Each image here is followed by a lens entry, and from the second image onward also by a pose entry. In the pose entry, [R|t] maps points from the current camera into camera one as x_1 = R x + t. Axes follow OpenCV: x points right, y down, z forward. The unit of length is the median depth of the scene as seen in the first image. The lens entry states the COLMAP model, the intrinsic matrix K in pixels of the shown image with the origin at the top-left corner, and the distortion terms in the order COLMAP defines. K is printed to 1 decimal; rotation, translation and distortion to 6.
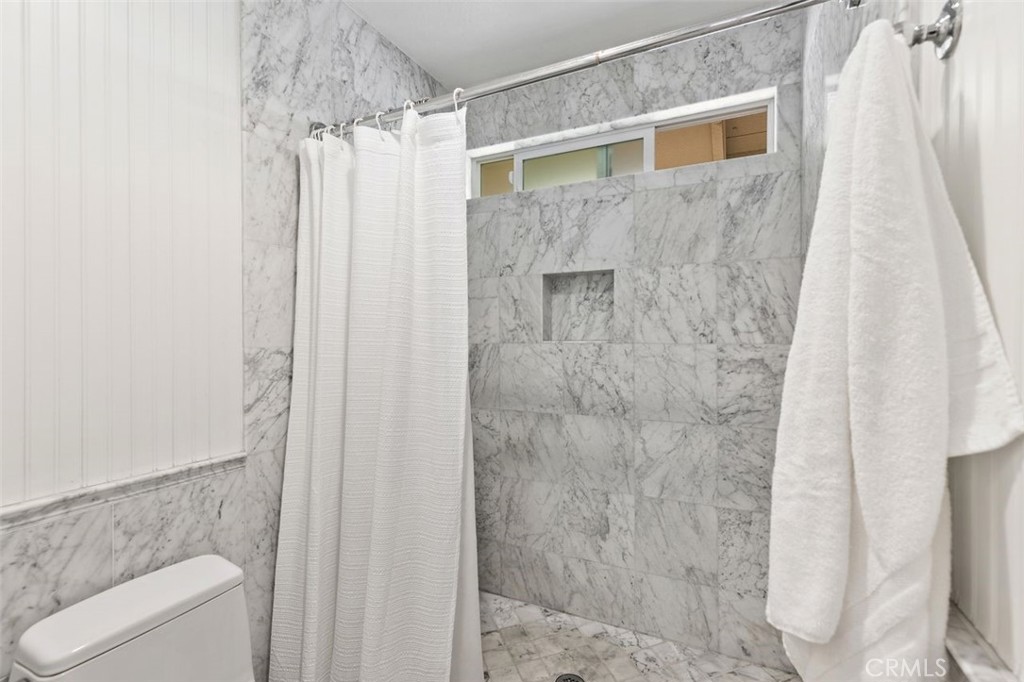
lens RADIAL K [[462.8, 0, 508.5], [0, 462.8, 341.6], [0, 0, 1]] dist [0.013300, -0.002952]
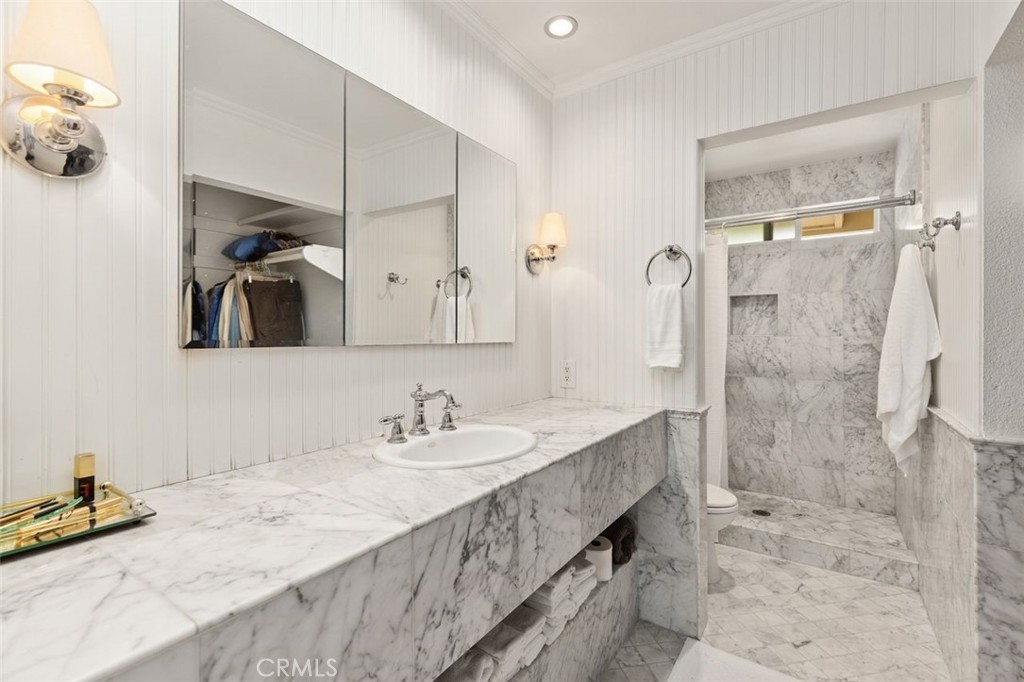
lens RADIAL K [[462.8, 0, 512.3], [0, 462.8, 335.2], [0, 0, 1]] dist [0.013300, -0.002952]
pose [[0.989636, -0.000359, -0.143600, -0.550954], [-0.000516, 0.999982, -0.006056, 0.012869], [0.143600, 0.006067, 0.989617, -0.954071]]
